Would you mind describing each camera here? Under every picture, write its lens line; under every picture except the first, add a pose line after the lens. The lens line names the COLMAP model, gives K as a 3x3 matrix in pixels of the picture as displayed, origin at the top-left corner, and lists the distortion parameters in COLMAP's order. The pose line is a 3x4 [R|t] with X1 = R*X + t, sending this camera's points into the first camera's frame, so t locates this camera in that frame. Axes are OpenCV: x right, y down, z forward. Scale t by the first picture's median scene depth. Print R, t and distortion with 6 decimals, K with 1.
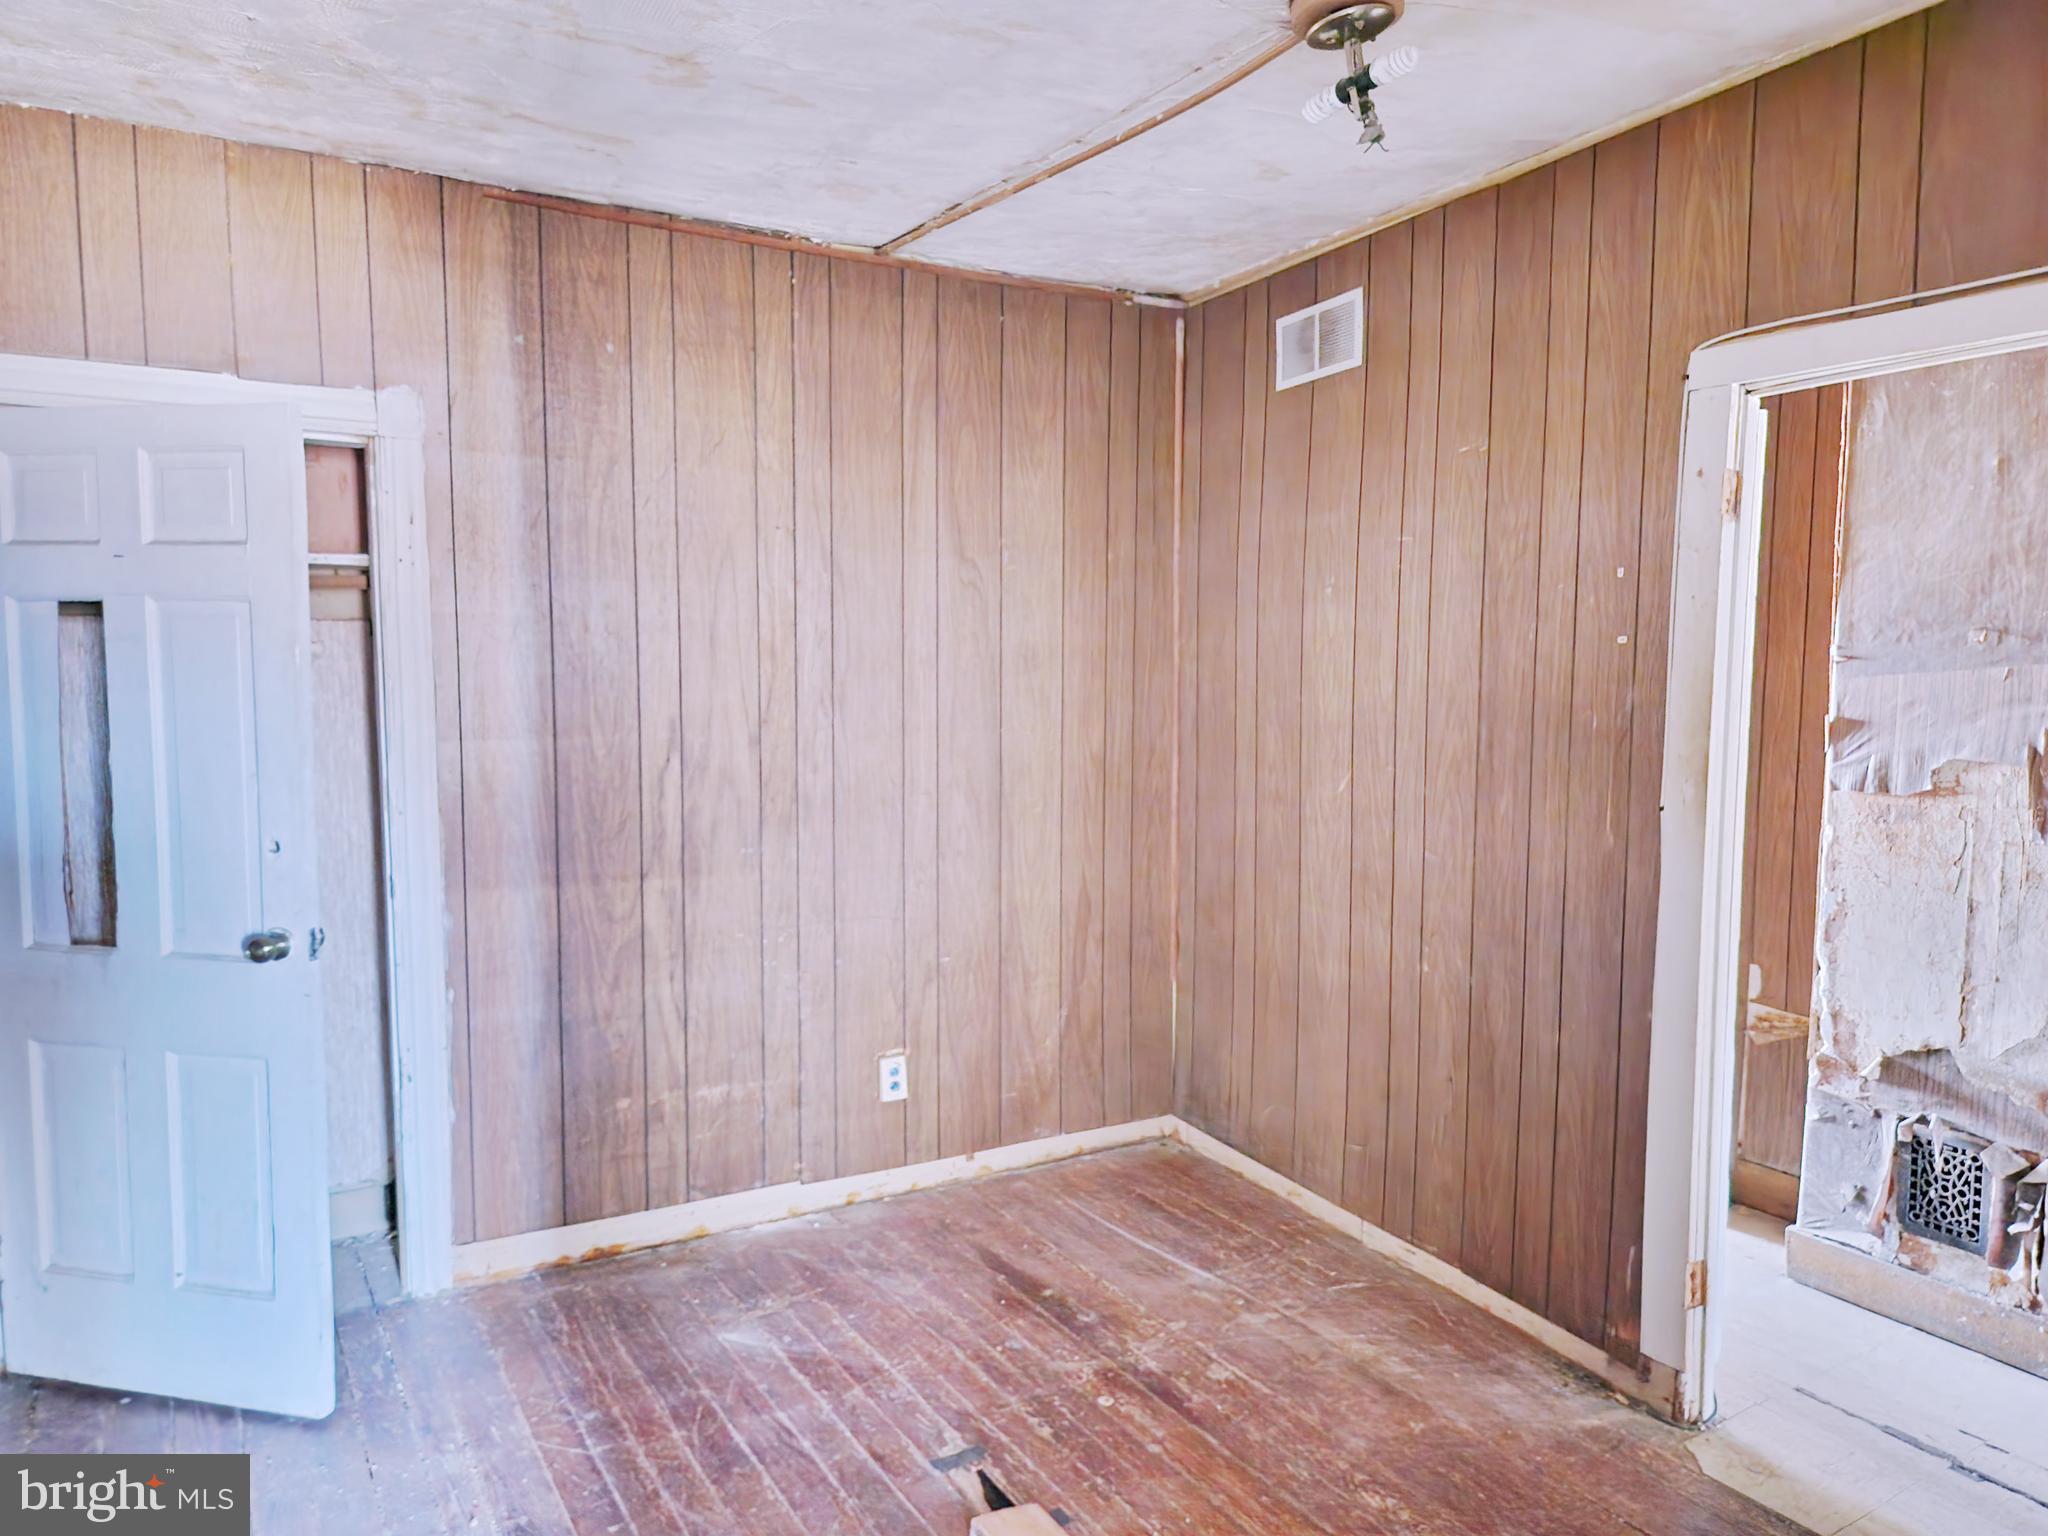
lens RADIAL K [[1411.9, 0, 995.0], [0, 1411.9, 774.1], [0, 0, 1]] dist [0.030173, -0.002661]
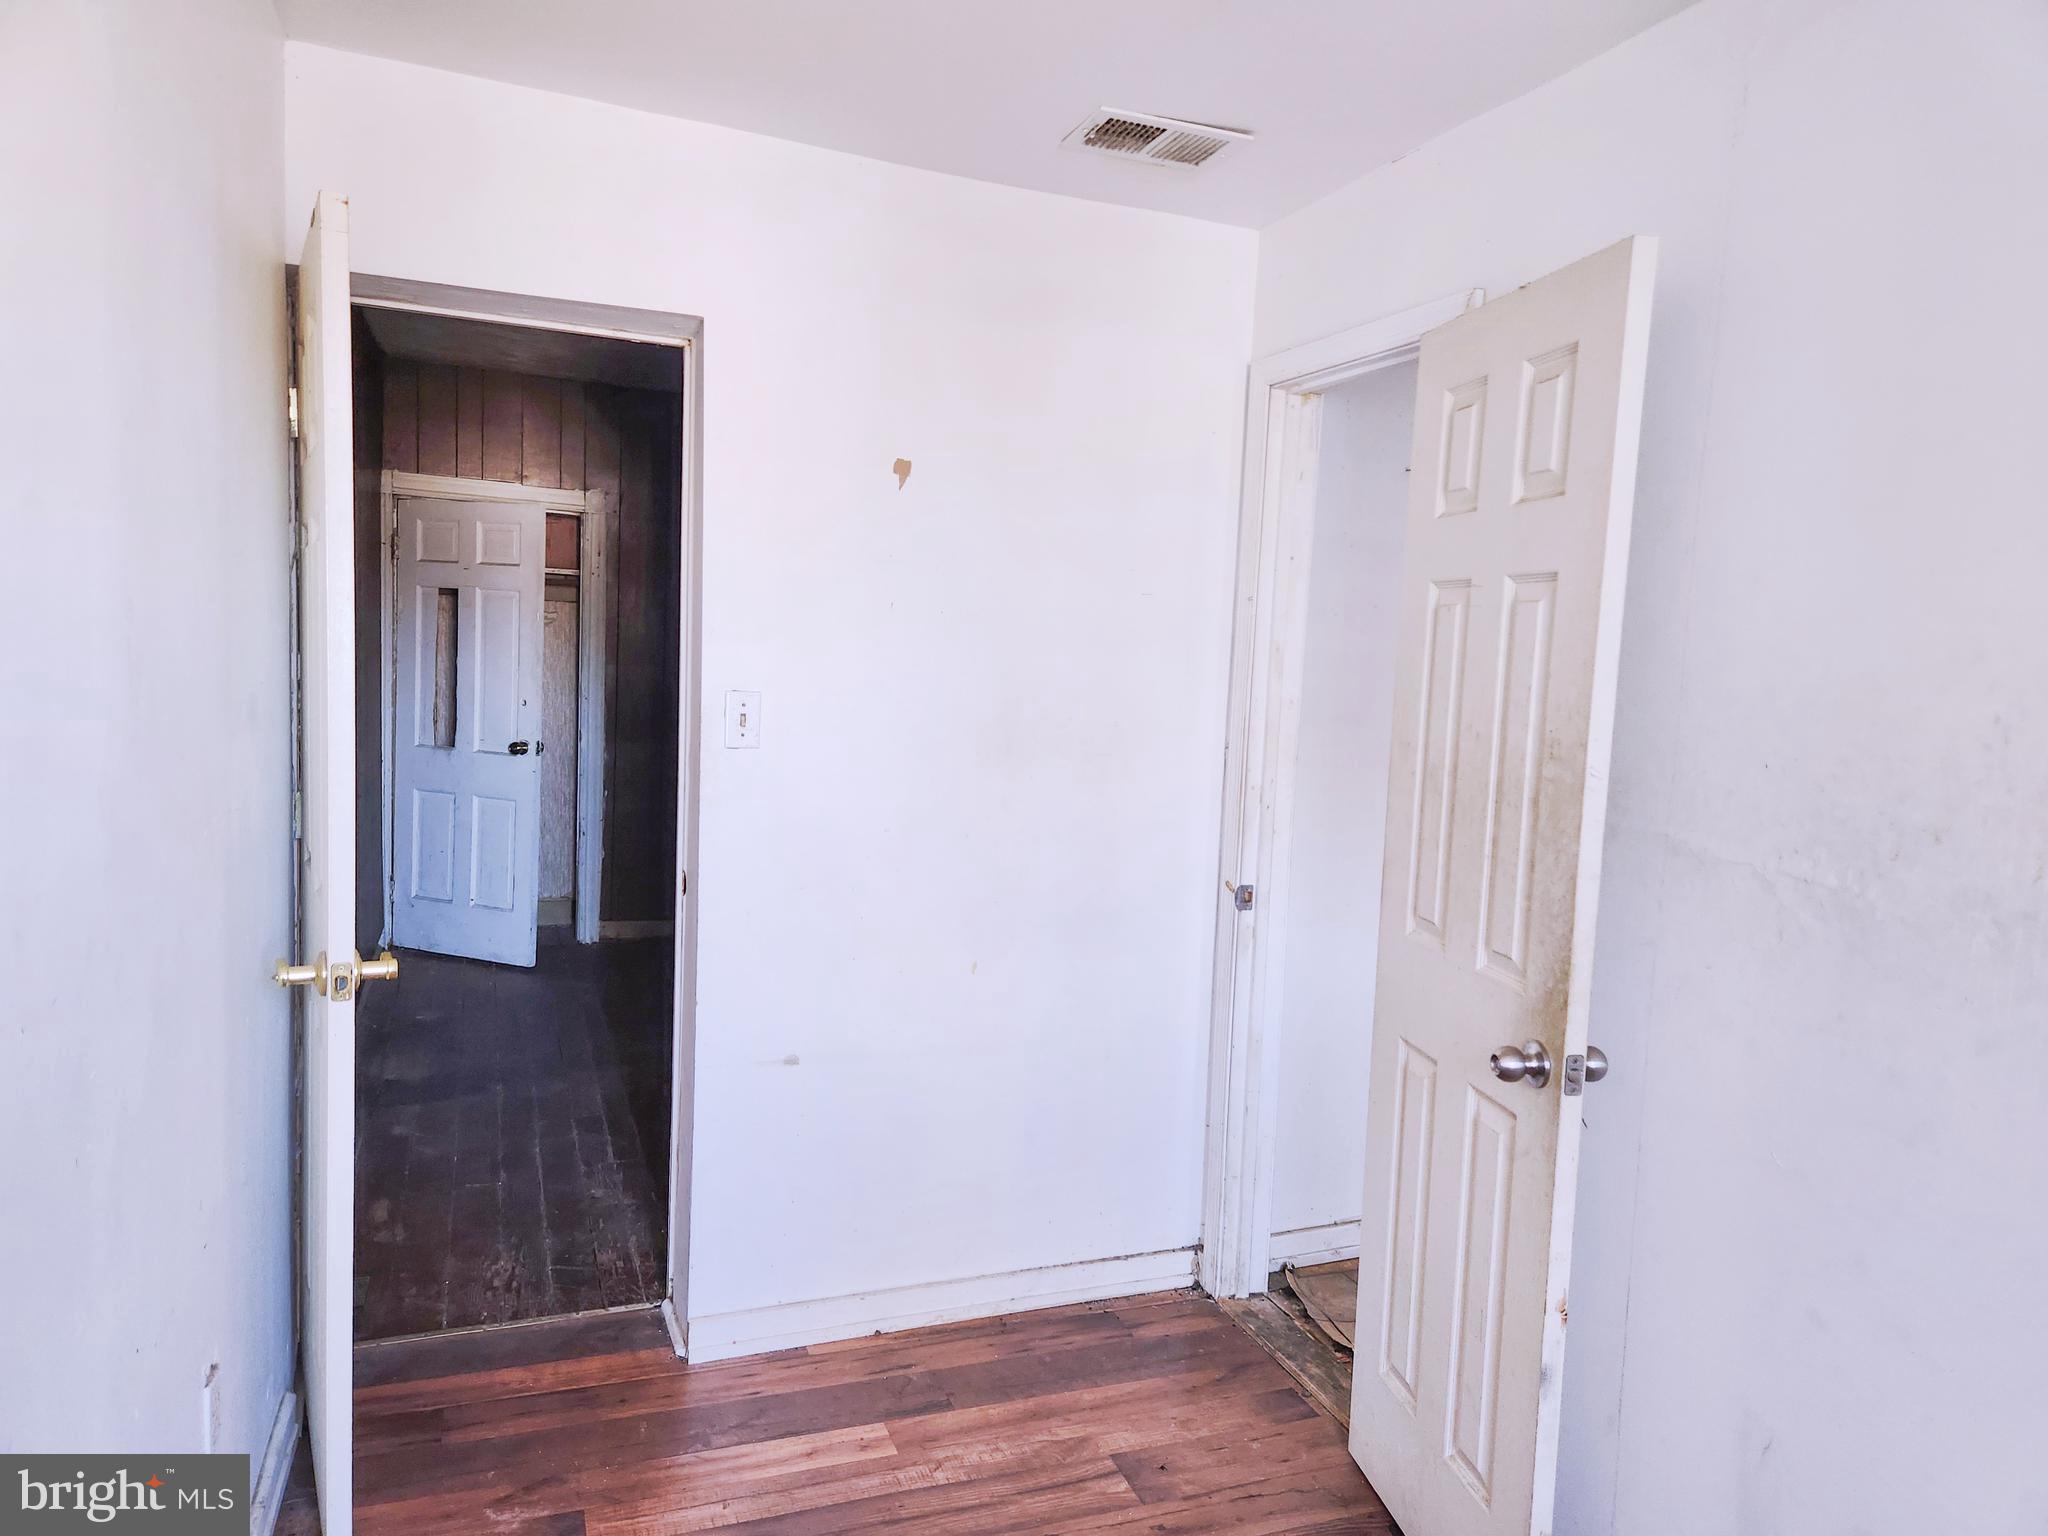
lens RADIAL K [[1376.8, 0, 1036.9], [0, 1376.8, 771.7], [0, 0, 1]] dist [0.066138, -0.059647]
pose [[0.988560, 0.057778, -0.139321, 0.558969], [-0.058599, 0.998280, -0.001793, 0.109449], [0.138977, 0.009937, 0.990246, -0.972852]]
